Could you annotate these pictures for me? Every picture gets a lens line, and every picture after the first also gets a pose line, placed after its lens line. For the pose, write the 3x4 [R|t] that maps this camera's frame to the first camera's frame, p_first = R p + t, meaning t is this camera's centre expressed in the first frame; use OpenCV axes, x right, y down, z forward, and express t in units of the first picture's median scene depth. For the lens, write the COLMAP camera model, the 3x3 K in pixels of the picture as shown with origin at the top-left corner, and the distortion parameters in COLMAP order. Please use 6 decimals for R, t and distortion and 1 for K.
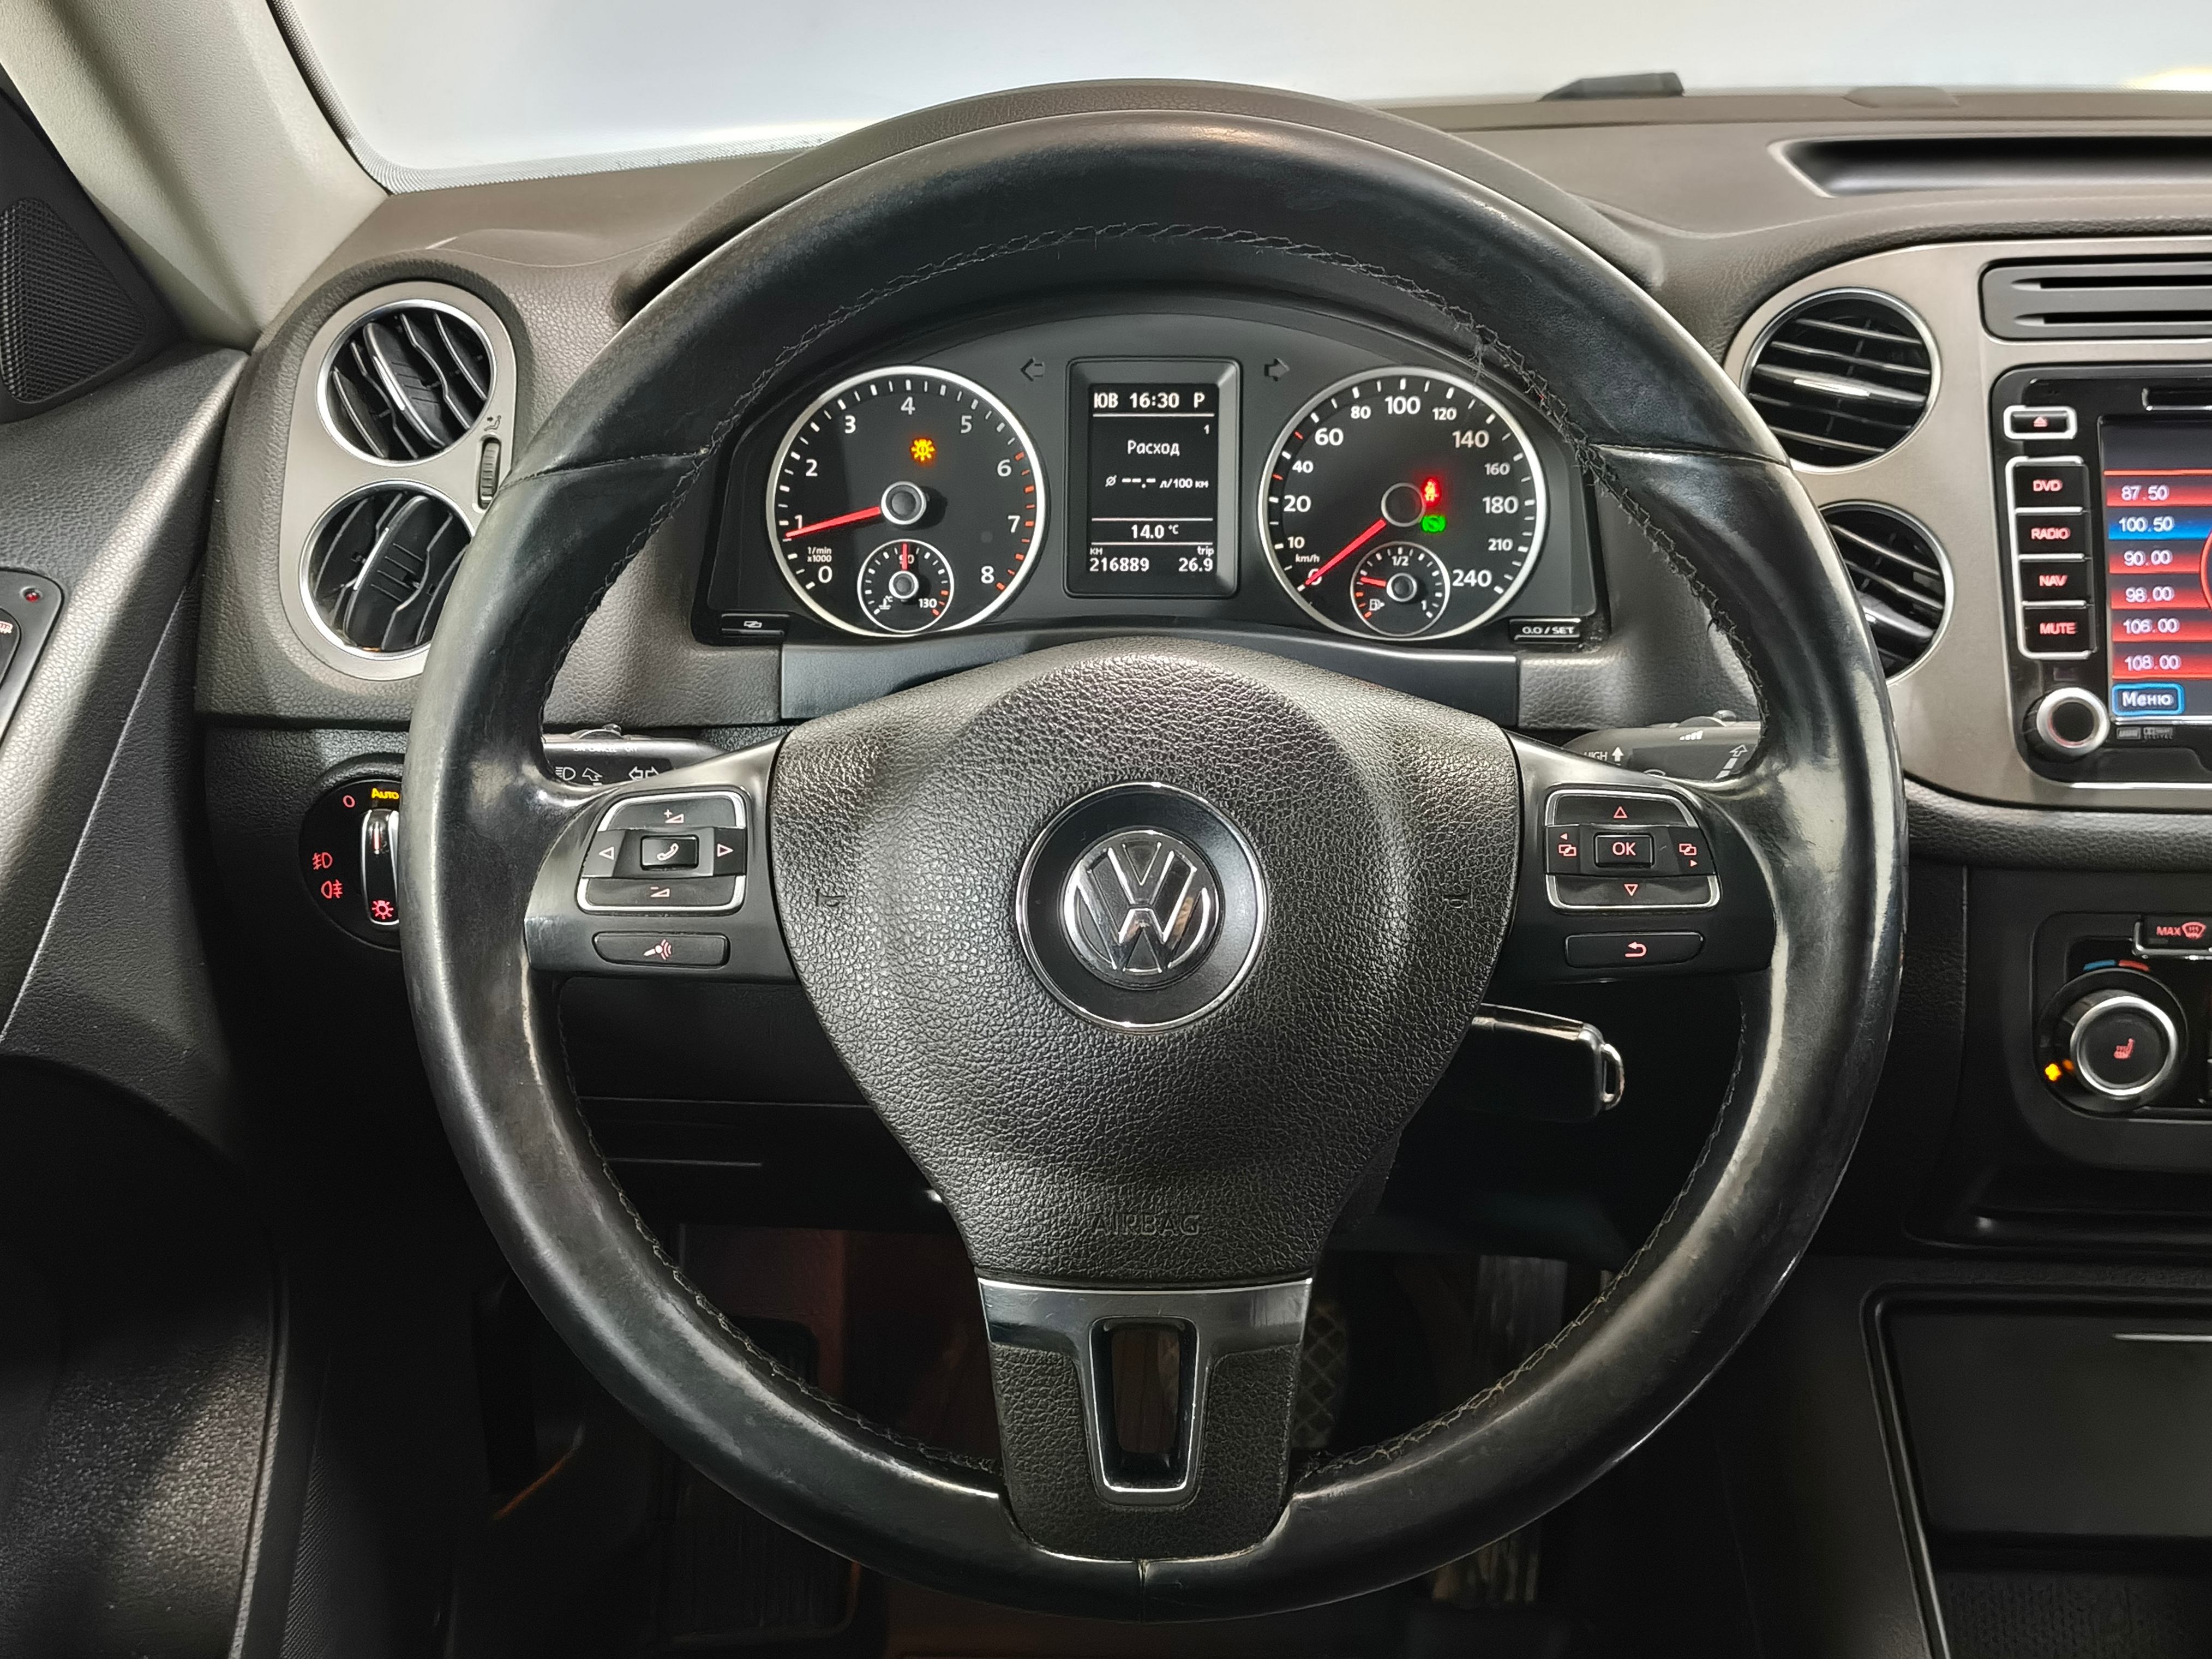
lens RADIAL K [[2288.5, 0, 1106.0], [0, 2288.5, 829.5], [0, 0, 1]] dist [0.015382, -0.000474]
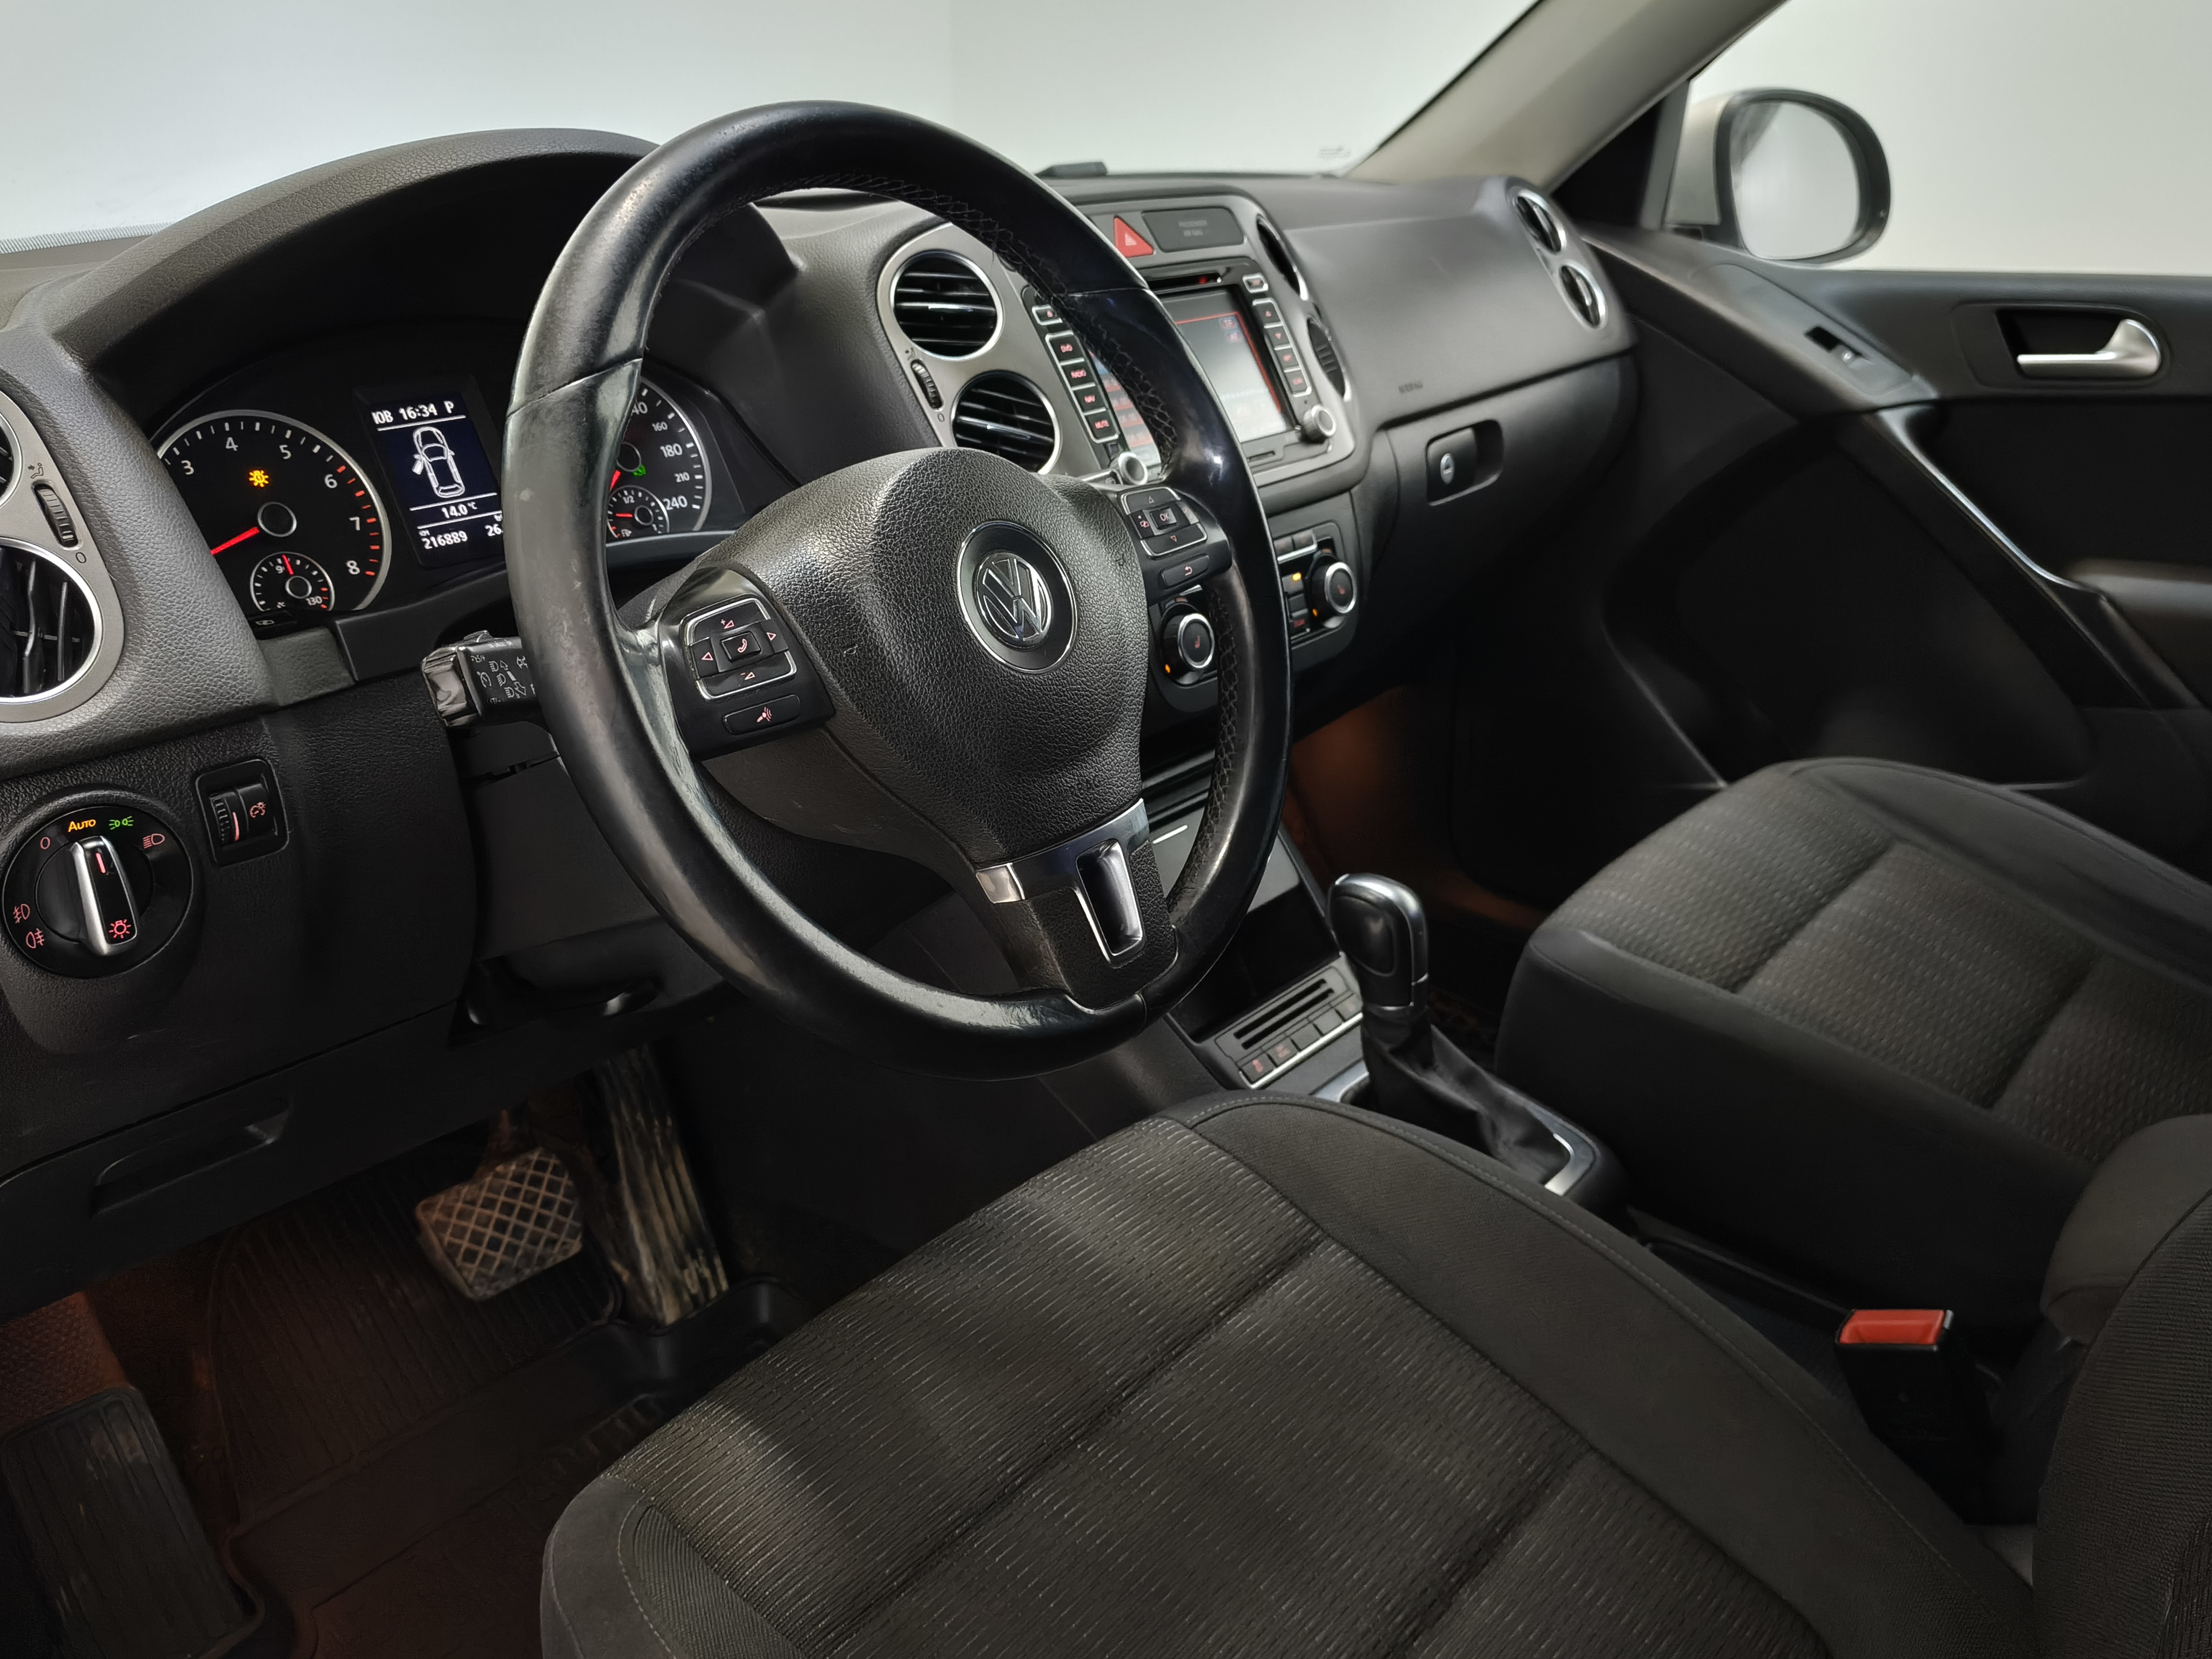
lens RADIAL K [[1816.7, 0, 1106.0], [0, 1816.7, 829.5], [0, 0, 1]] dist [0.036740, -0.098064]
pose [[0.600249, -0.296408, 0.742862, -0.701345], [0.322315, 0.939682, 0.114502, 0.045491], [-0.731993, 0.170706, 0.659580, 0.118271]]
